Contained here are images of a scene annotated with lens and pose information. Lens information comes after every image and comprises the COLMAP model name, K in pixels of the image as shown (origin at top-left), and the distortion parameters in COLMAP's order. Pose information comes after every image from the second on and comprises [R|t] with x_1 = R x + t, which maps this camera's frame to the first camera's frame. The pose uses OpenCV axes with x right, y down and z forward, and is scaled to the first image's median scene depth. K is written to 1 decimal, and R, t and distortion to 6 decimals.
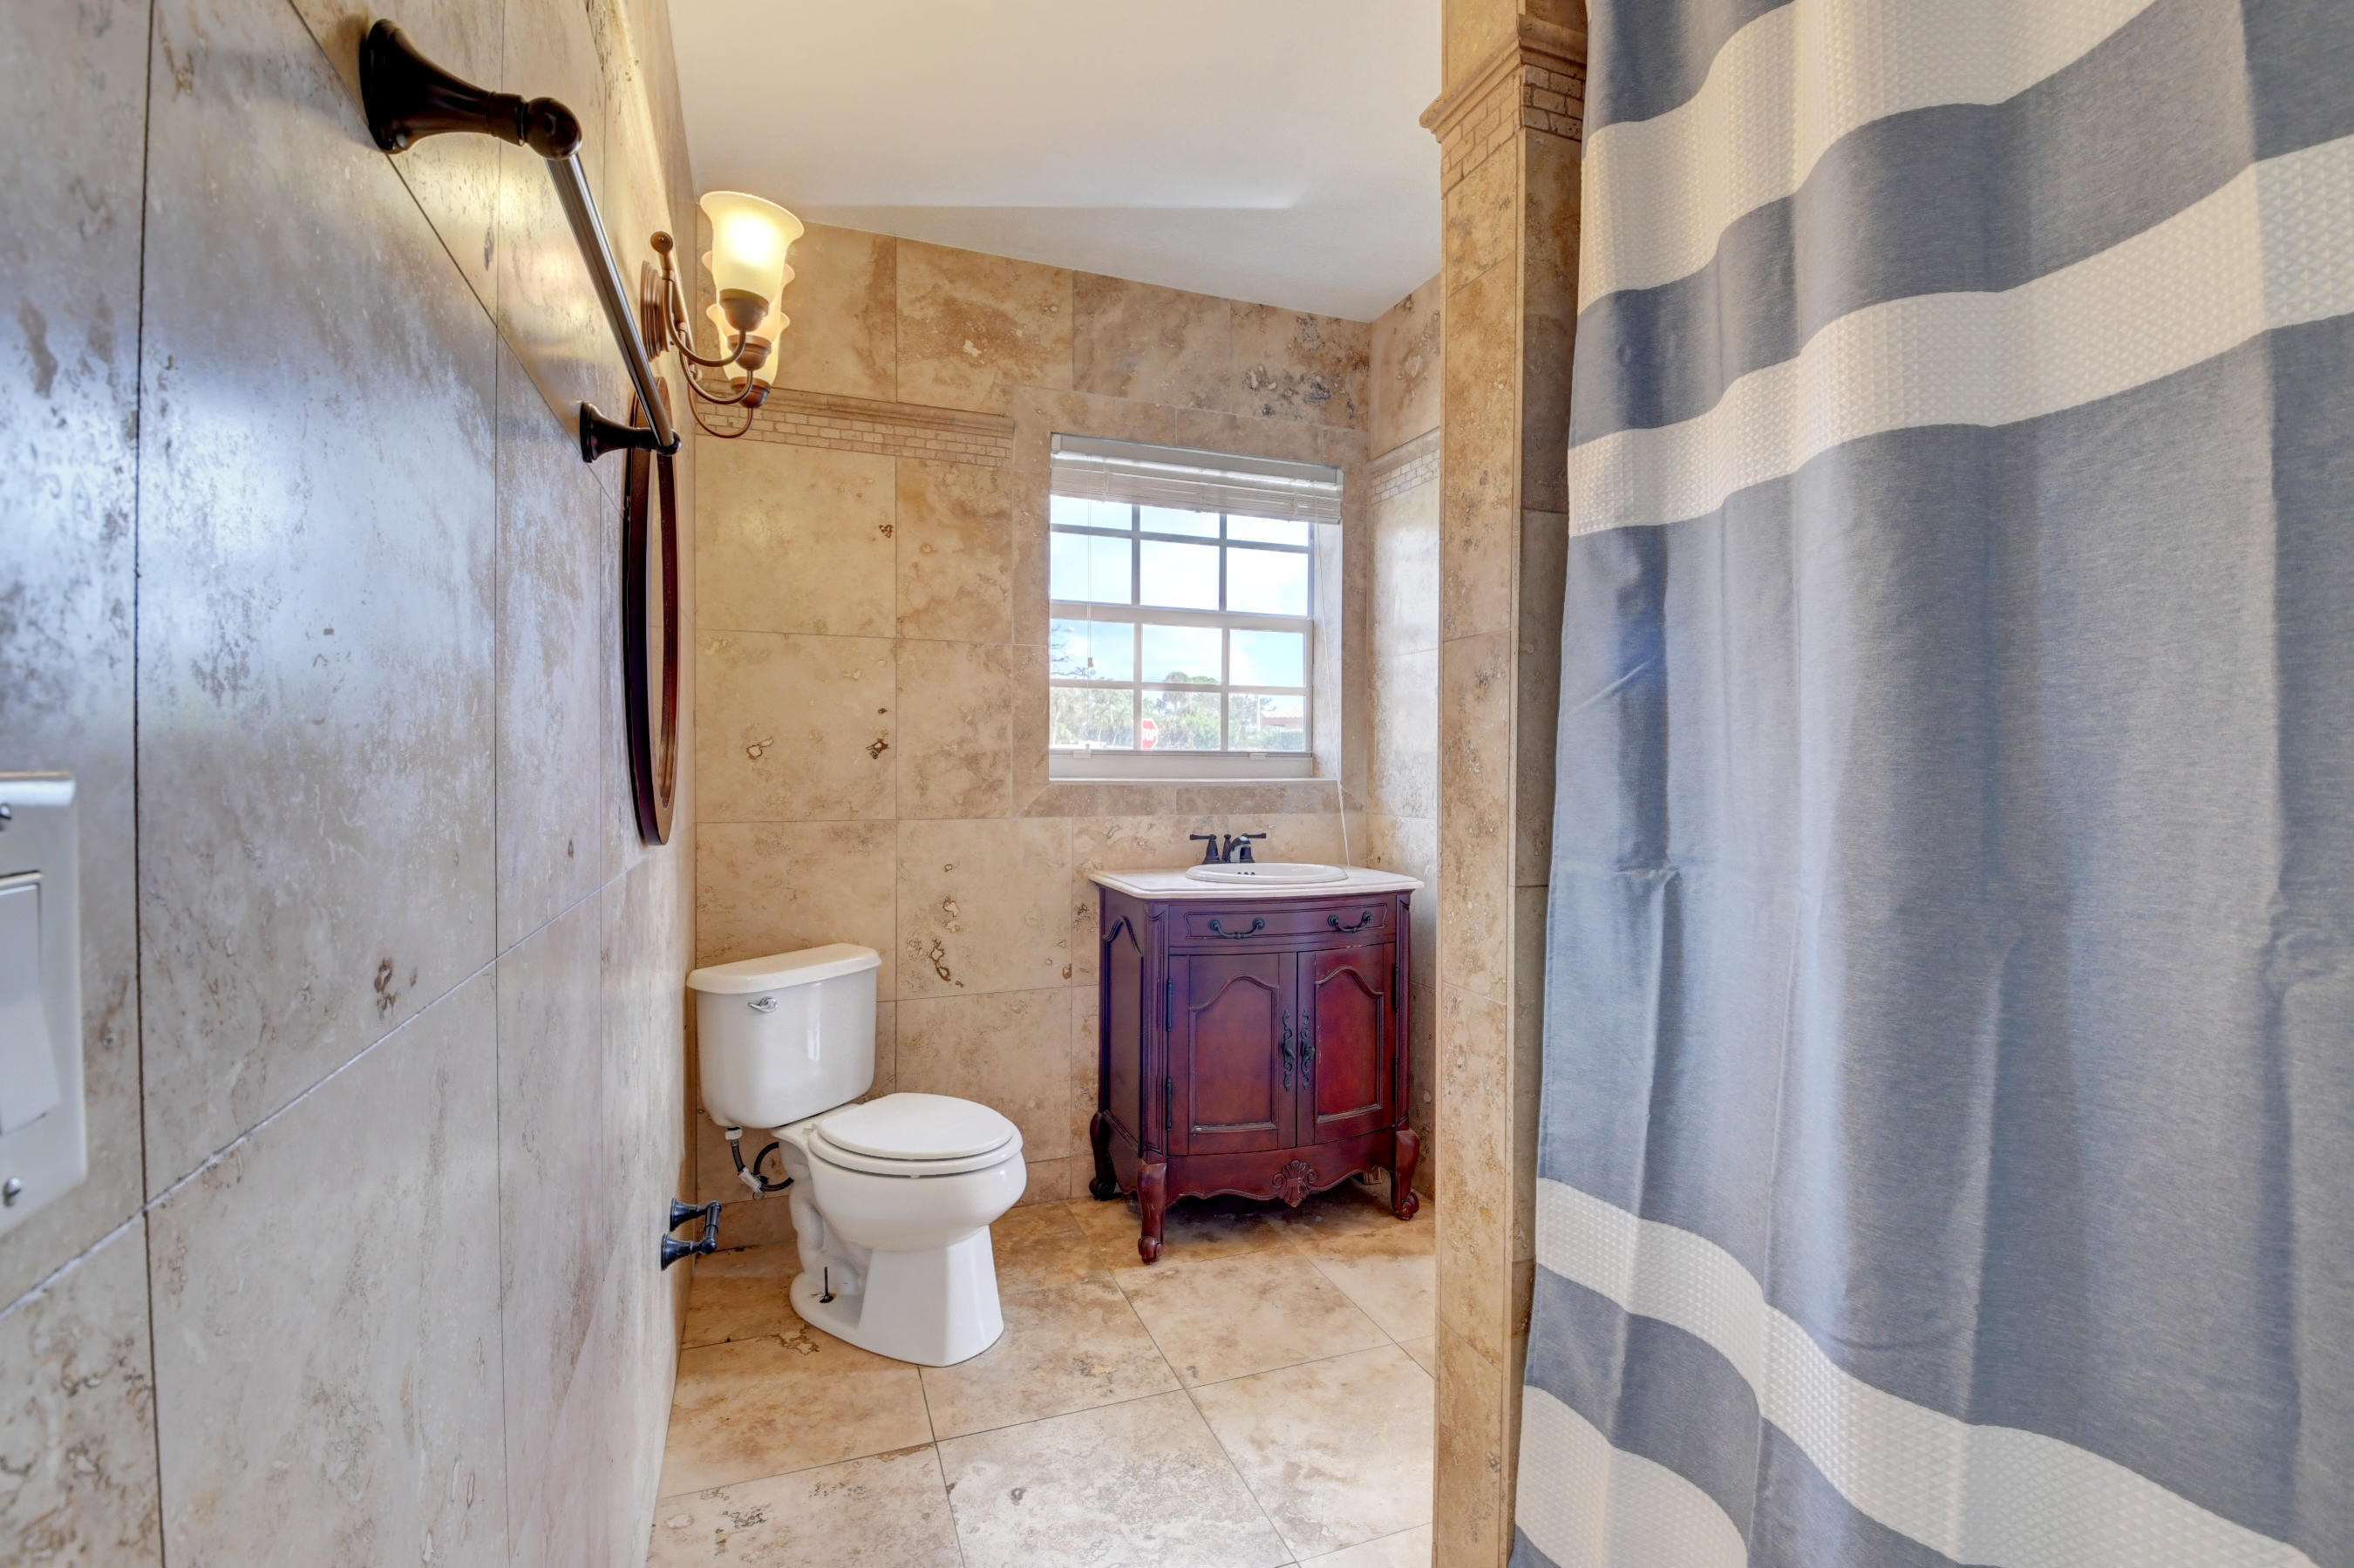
lens RADIAL K [[1052.8, 0, 1190.0], [0, 1052.8, 774.1], [0, 0, 1]] dist [0.000026, -0.016683]
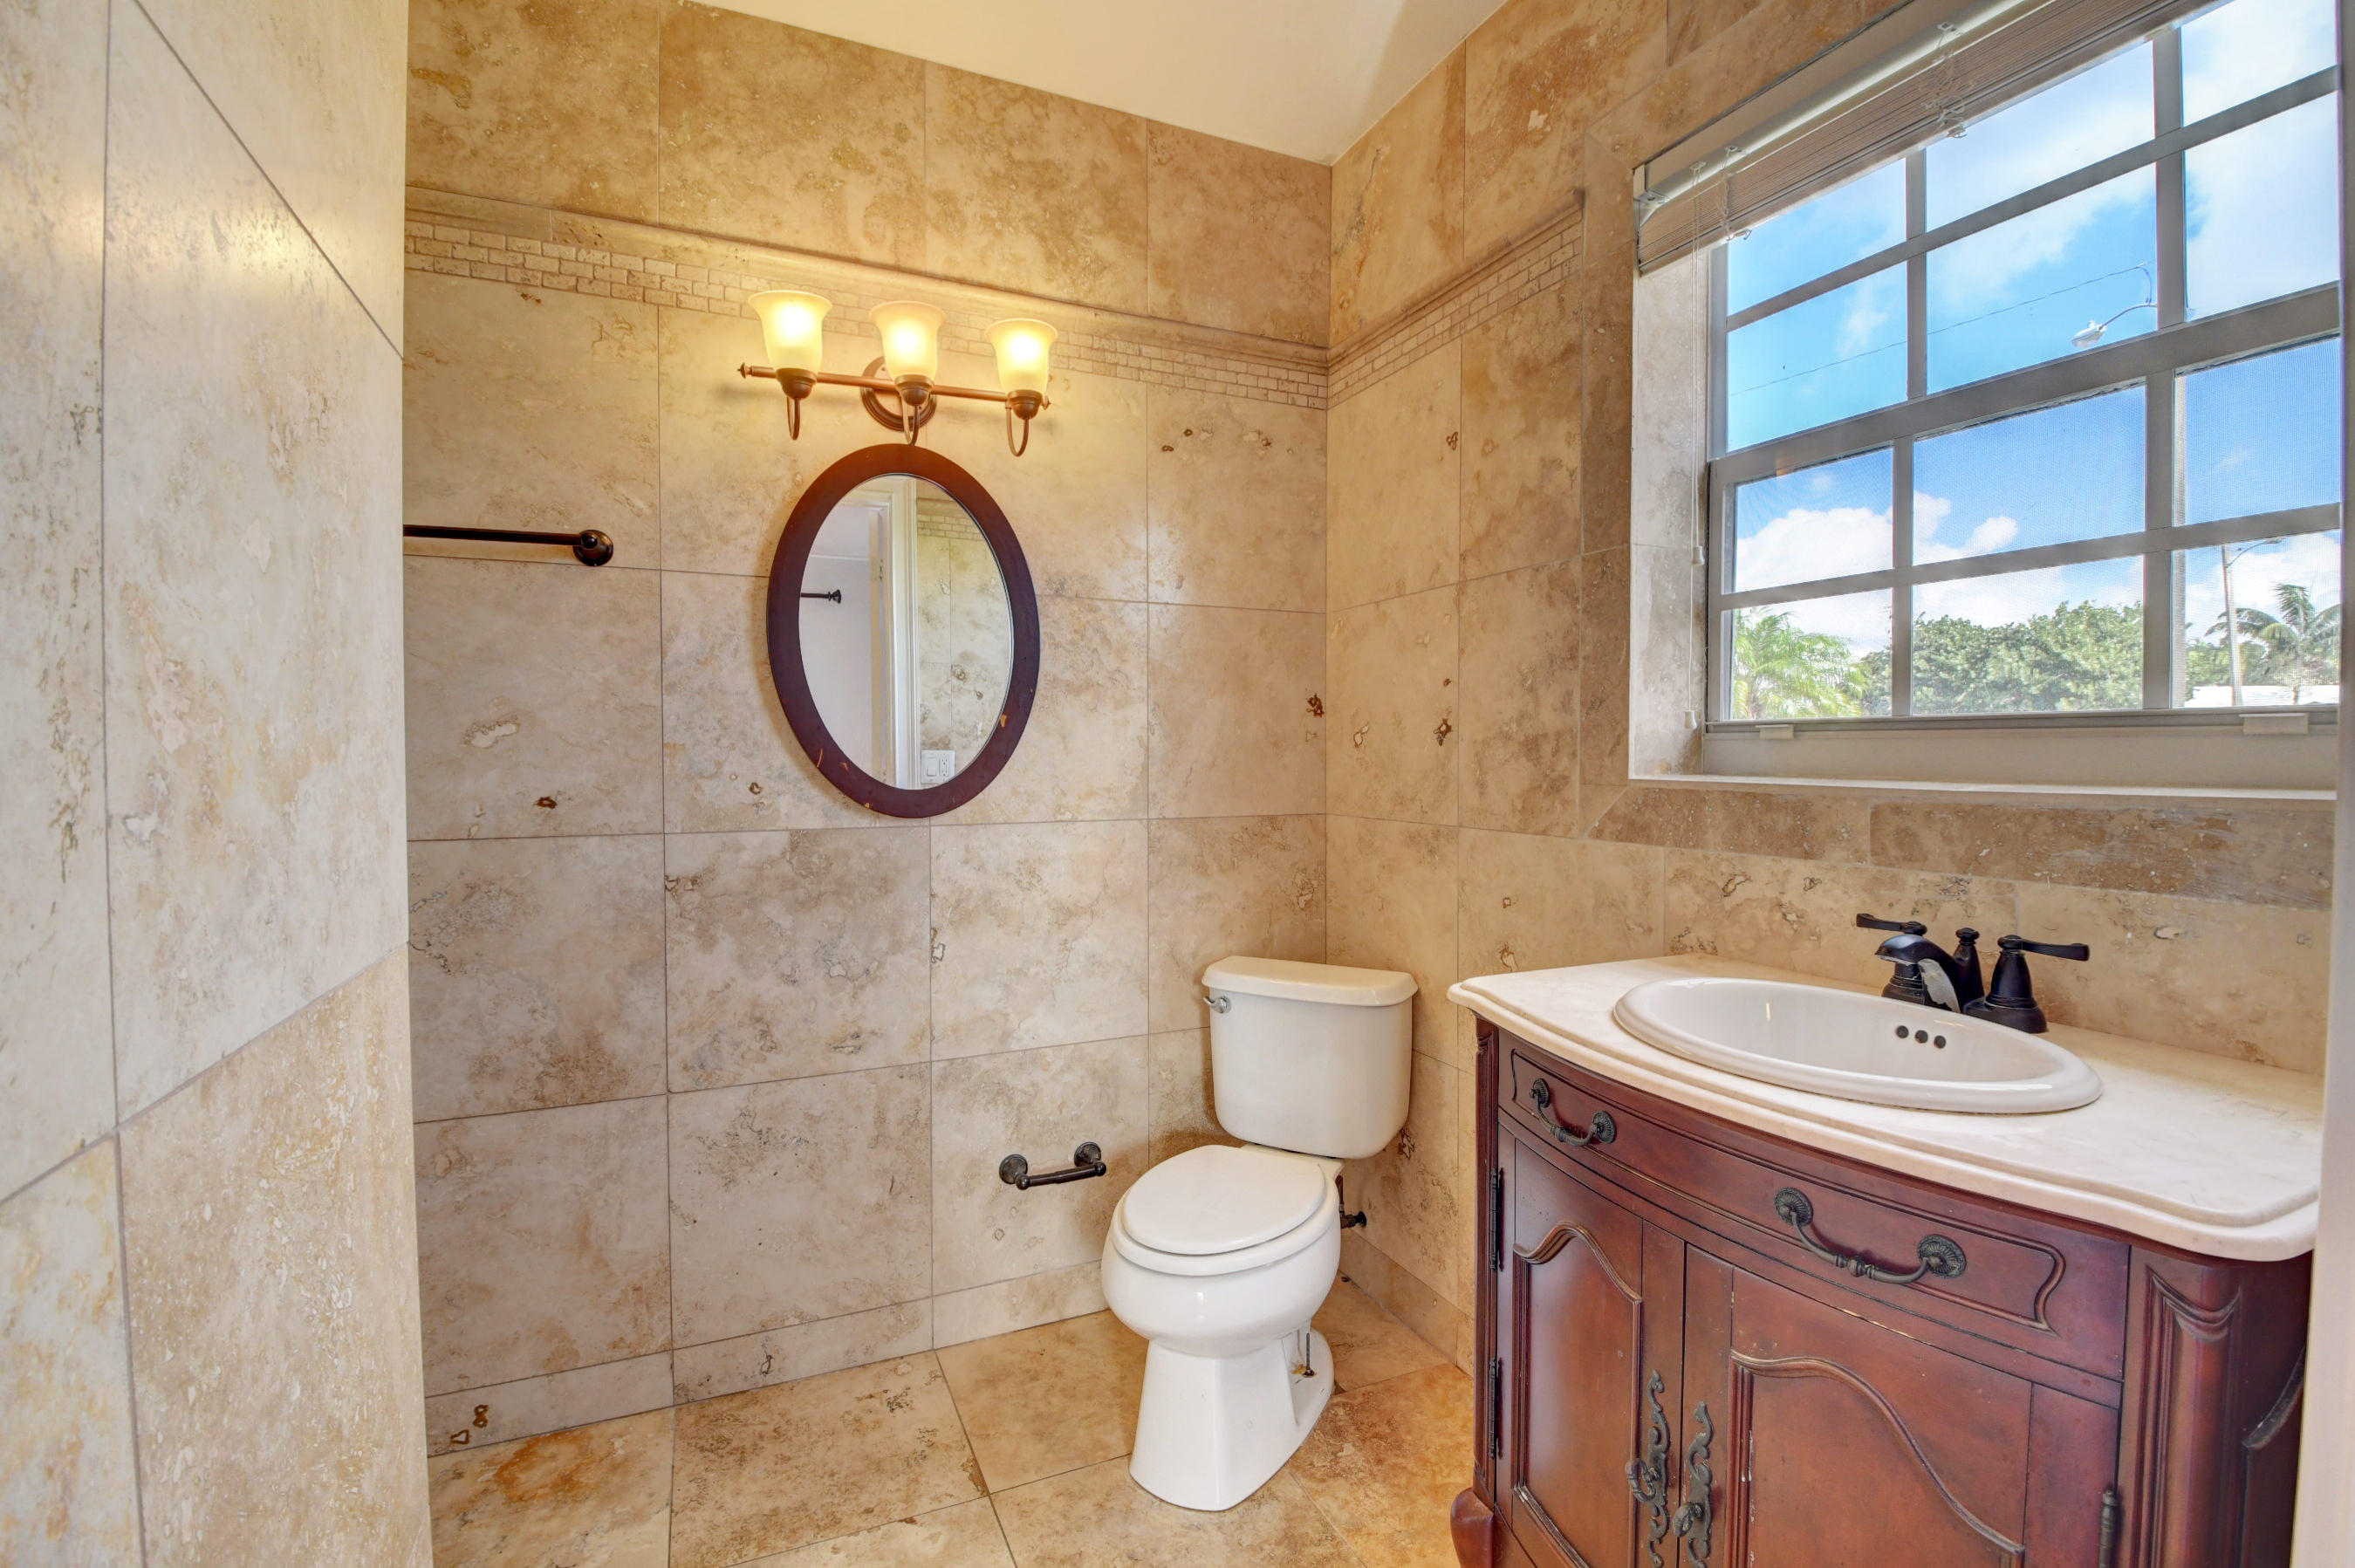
lens RADIAL K [[1053.5, 0, 1190.5], [0, 1053.5, 774.1], [0, 0, 1]] dist [0.000026, -0.016683]
pose [[0.035509, 0.013916, -0.999272, 0.445767], [-0.009883, 0.999859, 0.013573, -0.002073], [0.999320, 0.009394, 0.035642, 0.764952]]
